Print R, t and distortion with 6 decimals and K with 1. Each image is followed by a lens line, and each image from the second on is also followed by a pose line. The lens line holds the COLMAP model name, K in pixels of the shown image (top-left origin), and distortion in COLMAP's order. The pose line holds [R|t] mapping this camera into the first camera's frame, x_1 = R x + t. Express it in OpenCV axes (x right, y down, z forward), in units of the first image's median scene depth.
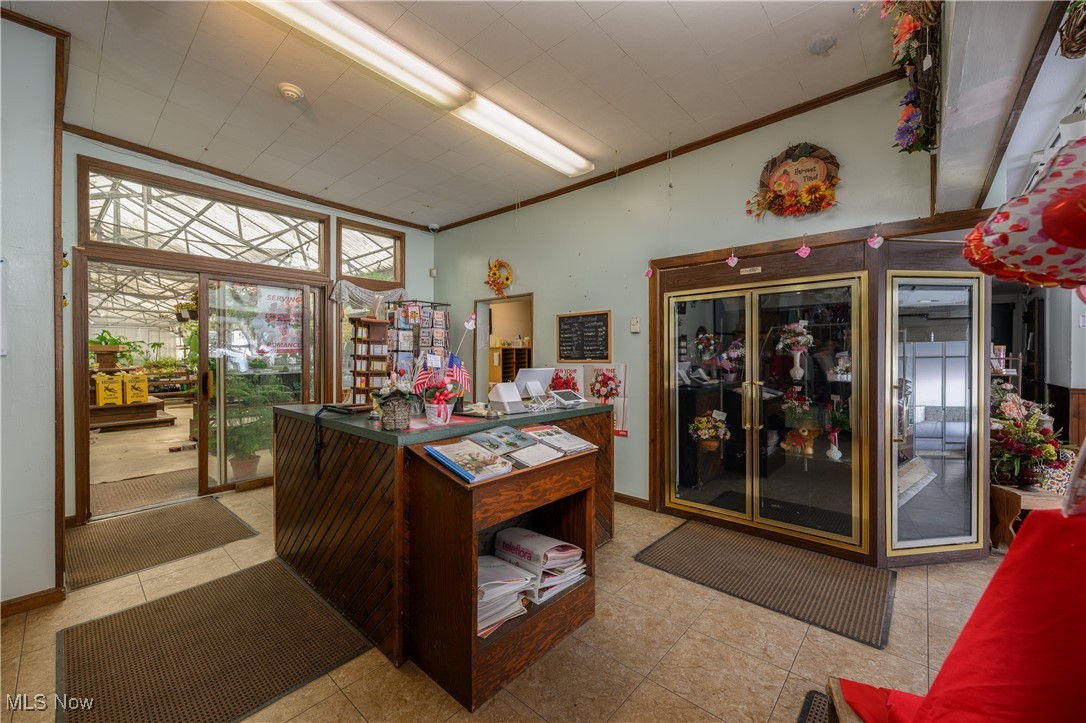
lens RADIAL K [[429.3, 0, 535.6], [0, 429.3, 358.9], [0, 0, 1]] dist [-0.000004, 0.000044]
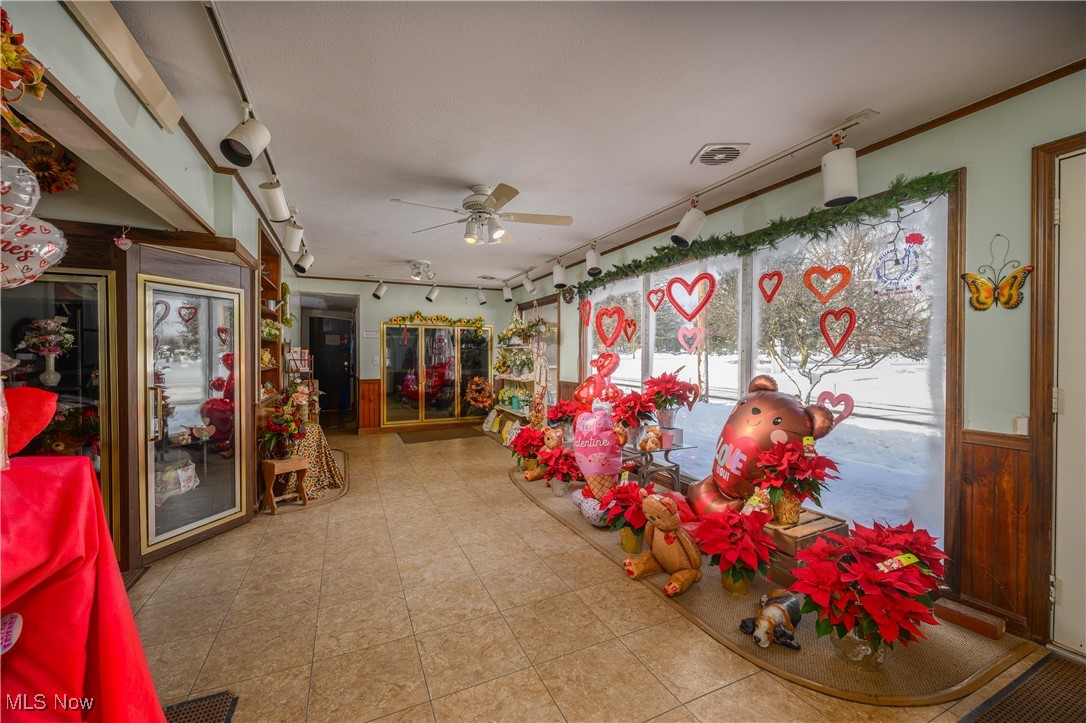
lens RADIAL K [[429.3, 0, 540.8], [0, 429.3, 359.3], [0, 0, 1]] dist [-0.000004, 0.000044]
pose [[0.400348, -0.004729, 0.916351, 0.257579], [0.007013, 0.999973, 0.002097, 0.000578], [-0.916336, 0.005587, 0.400370, -0.267581]]
